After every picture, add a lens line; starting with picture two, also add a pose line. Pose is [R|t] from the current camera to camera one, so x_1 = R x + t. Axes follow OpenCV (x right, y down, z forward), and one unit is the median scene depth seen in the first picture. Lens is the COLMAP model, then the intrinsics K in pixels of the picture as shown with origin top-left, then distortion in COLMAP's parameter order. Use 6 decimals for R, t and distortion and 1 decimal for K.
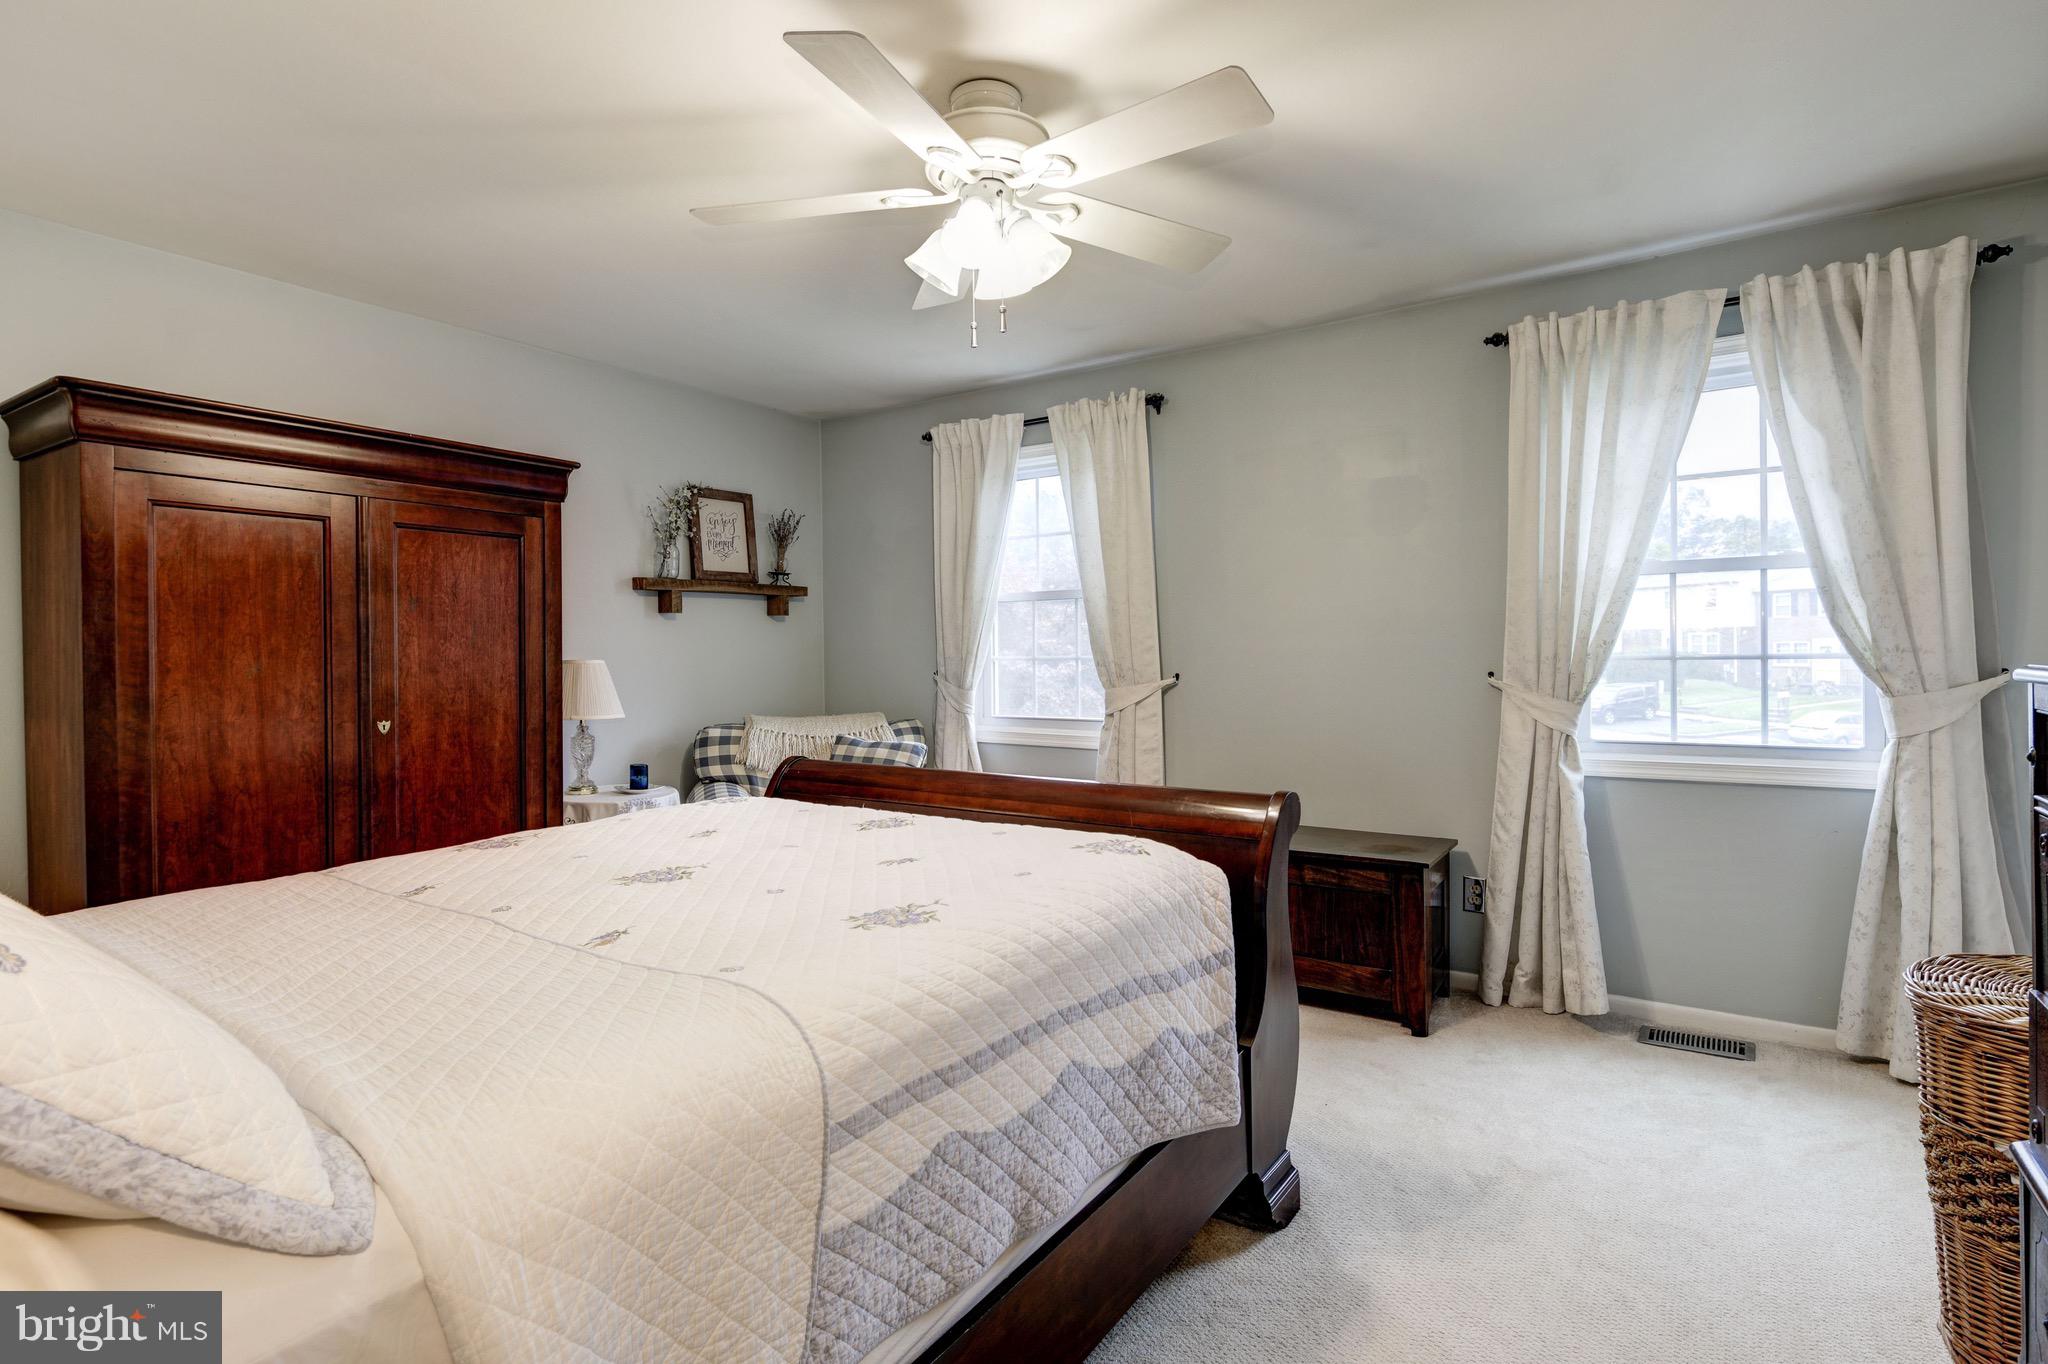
lens RADIAL K [[991.4, 0, 1020.5], [0, 991.4, 671.2], [0, 0, 1]] dist [0.004046, -0.004187]
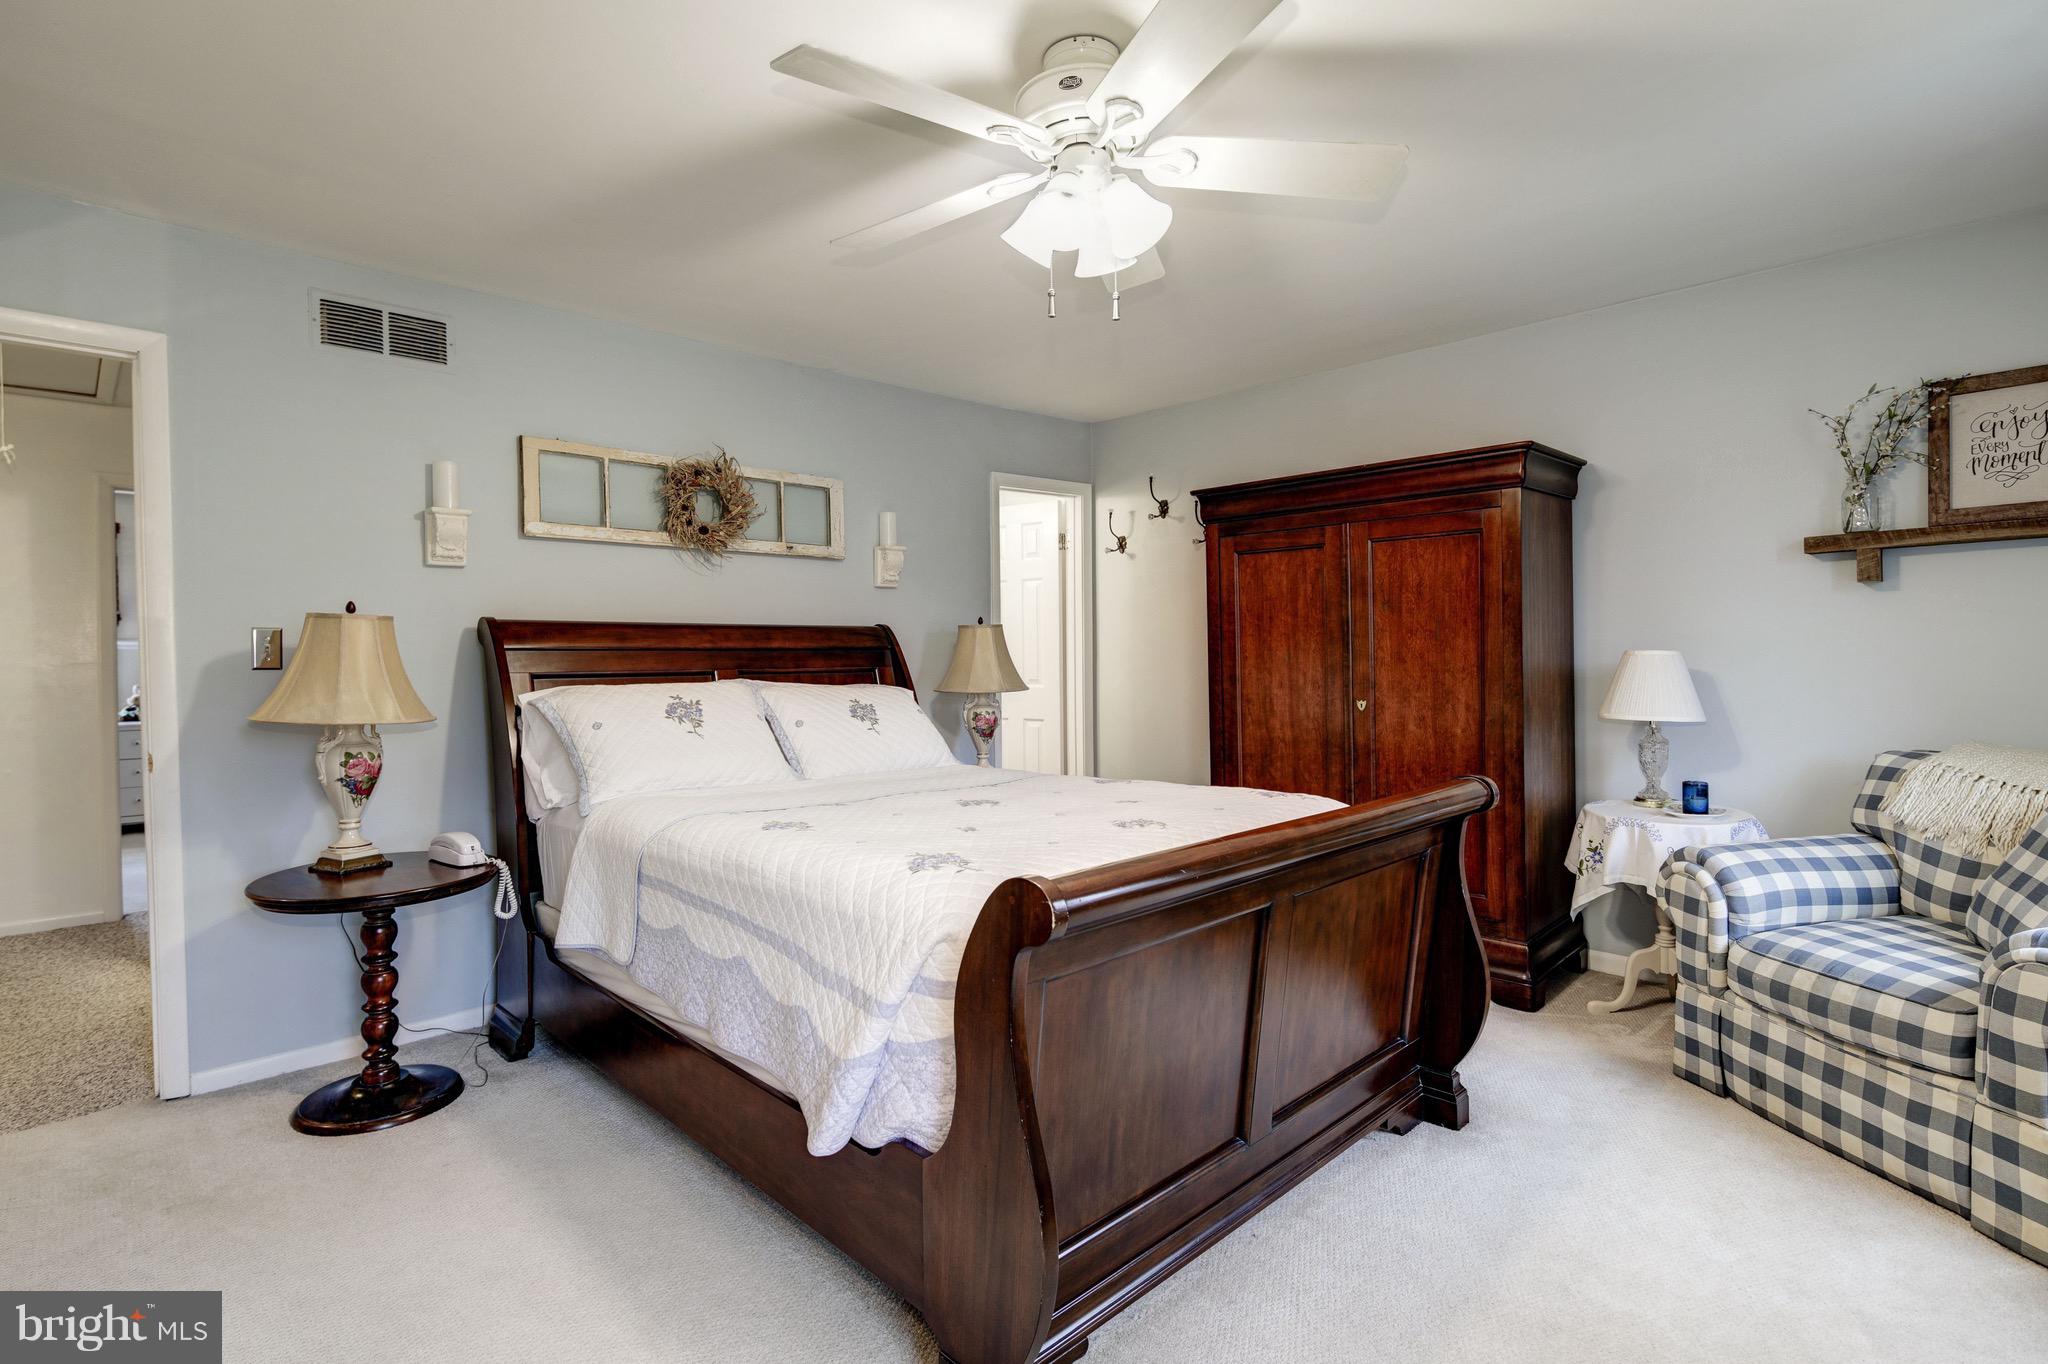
lens RADIAL K [[991.4, 0, 1022.2], [0, 991.4, 669.8], [0, 0, 1]] dist [0.004046, -0.004187]
pose [[-0.199652, 0.026009, -0.979522, 0.643136], [-0.004529, 0.999612, 0.027465, -0.019990], [0.979856, 0.009920, -0.199456, 0.813445]]
